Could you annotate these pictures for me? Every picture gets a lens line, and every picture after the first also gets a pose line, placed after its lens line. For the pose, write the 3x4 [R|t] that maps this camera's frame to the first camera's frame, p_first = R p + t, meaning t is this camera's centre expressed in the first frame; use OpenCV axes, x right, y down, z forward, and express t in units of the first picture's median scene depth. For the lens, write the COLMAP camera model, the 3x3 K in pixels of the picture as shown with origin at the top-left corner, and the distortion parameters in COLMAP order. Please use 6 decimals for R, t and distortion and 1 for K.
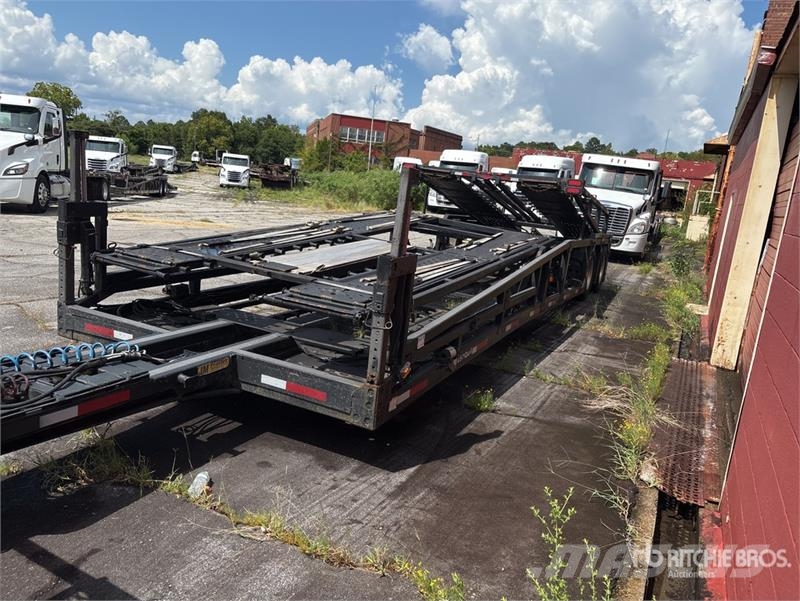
lens RADIAL K [[605.8, 0, 401.5], [0, 605.8, 298.8], [0, 0, 1]] dist [0.044157, -0.047957]
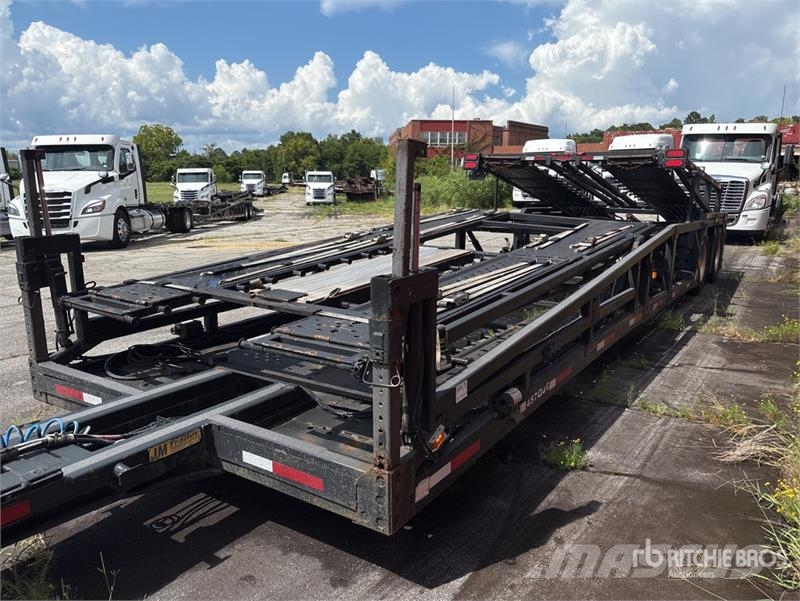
lens RADIAL K [[607.9, 0, 405.8], [0, 607.9, 300.7], [0, 0, 1]] dist [0.022947, 0.000515]
pose [[0.985482, -0.077275, -0.151174, 0.018045], [0.076699, 0.997008, -0.009646, -0.006748], [0.151467, -0.002089, 0.988460, 0.065106]]
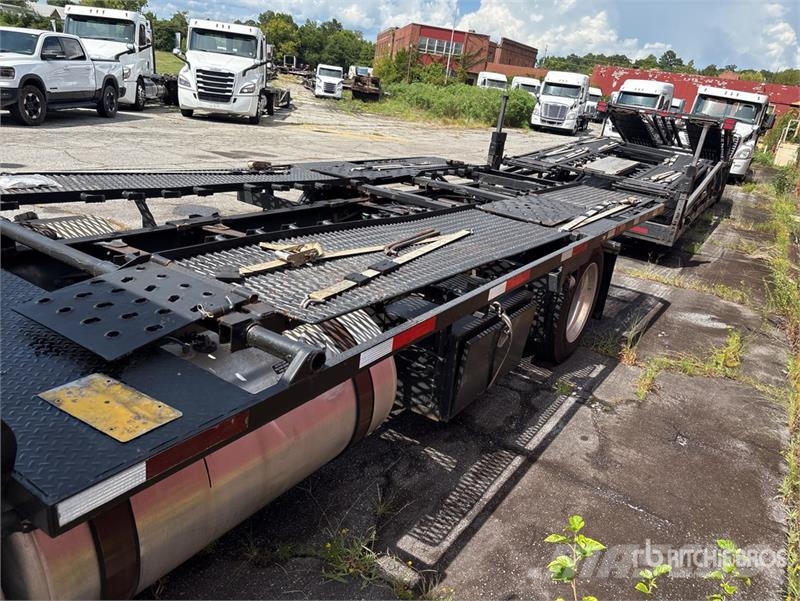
lens RADIAL K [[607.7, 0, 405.7], [0, 607.7, 298.1], [0, 0, 1]] dist [0.010077, 0.002348]
pose [[0.996495, 0.053926, -0.063956, -0.168397], [-0.044710, 0.989469, 0.137670, 0.026772], [0.070706, -0.134328, 0.988411, -0.246732]]
